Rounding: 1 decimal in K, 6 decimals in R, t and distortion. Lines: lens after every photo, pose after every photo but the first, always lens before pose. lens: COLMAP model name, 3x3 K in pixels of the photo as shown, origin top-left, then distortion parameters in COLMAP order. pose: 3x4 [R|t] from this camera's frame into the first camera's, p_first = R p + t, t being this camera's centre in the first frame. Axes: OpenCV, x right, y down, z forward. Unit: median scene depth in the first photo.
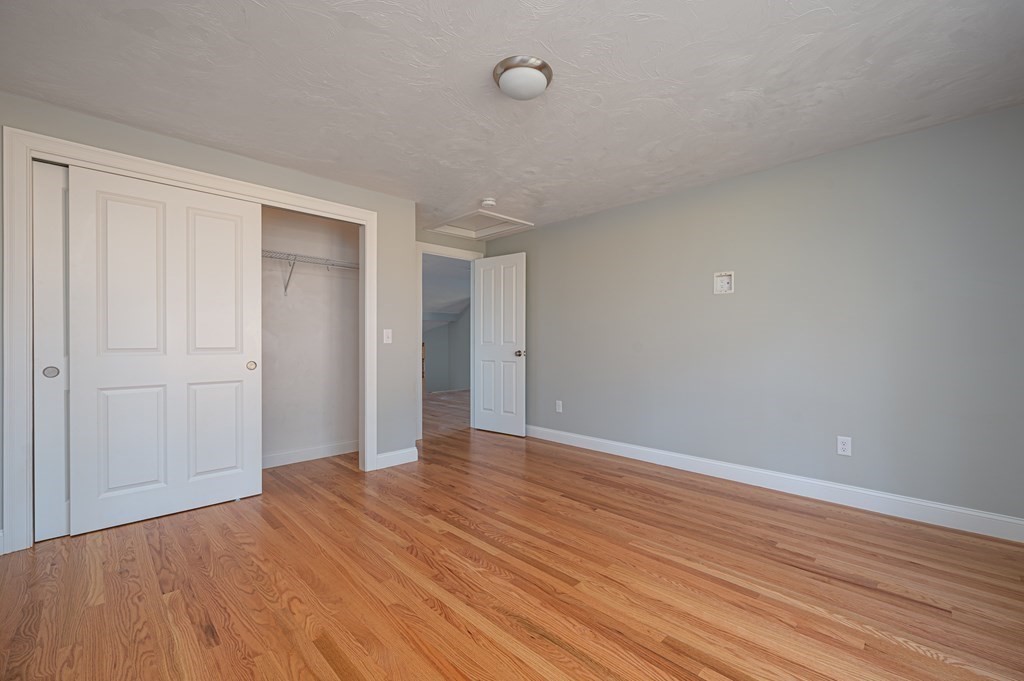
lens RADIAL K [[412.0, 0, 498.1], [0, 412.0, 334.9], [0, 0, 1]] dist [-0.000409, -0.000037]
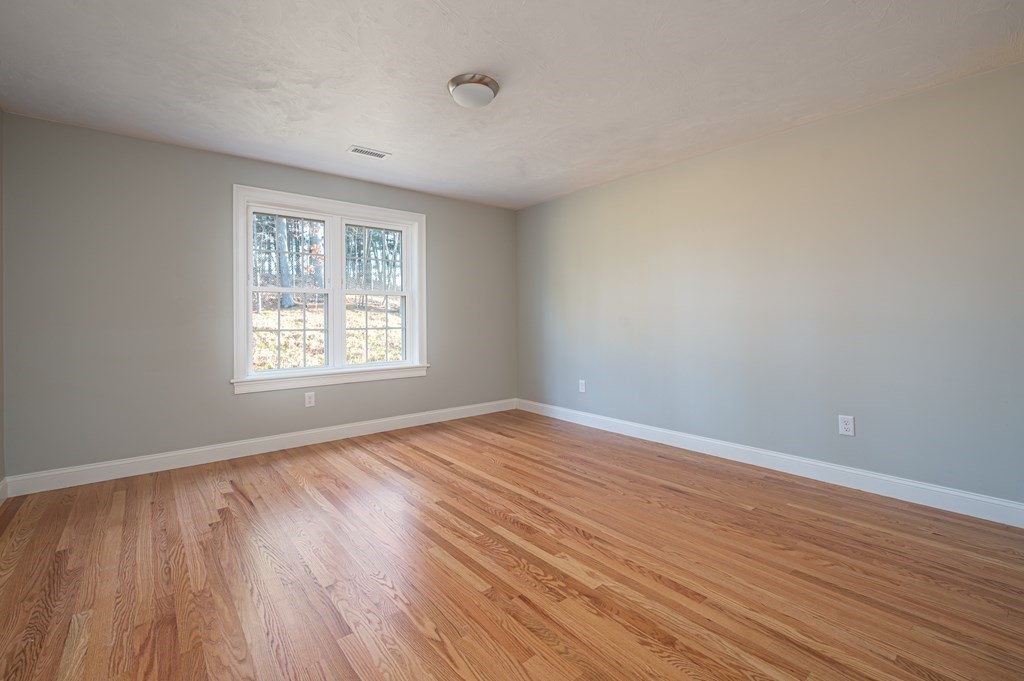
lens RADIAL K [[412.0, 0, 498.1], [0, 412.0, 334.9], [0, 0, 1]] dist [-0.000409, -0.000037]
pose [[-0.997858, 0.004189, 0.065284, -0.072574], [0.005869, 0.999656, 0.025569, 0.035077], [-0.065154, 0.025898, -0.997539, 1.929093]]
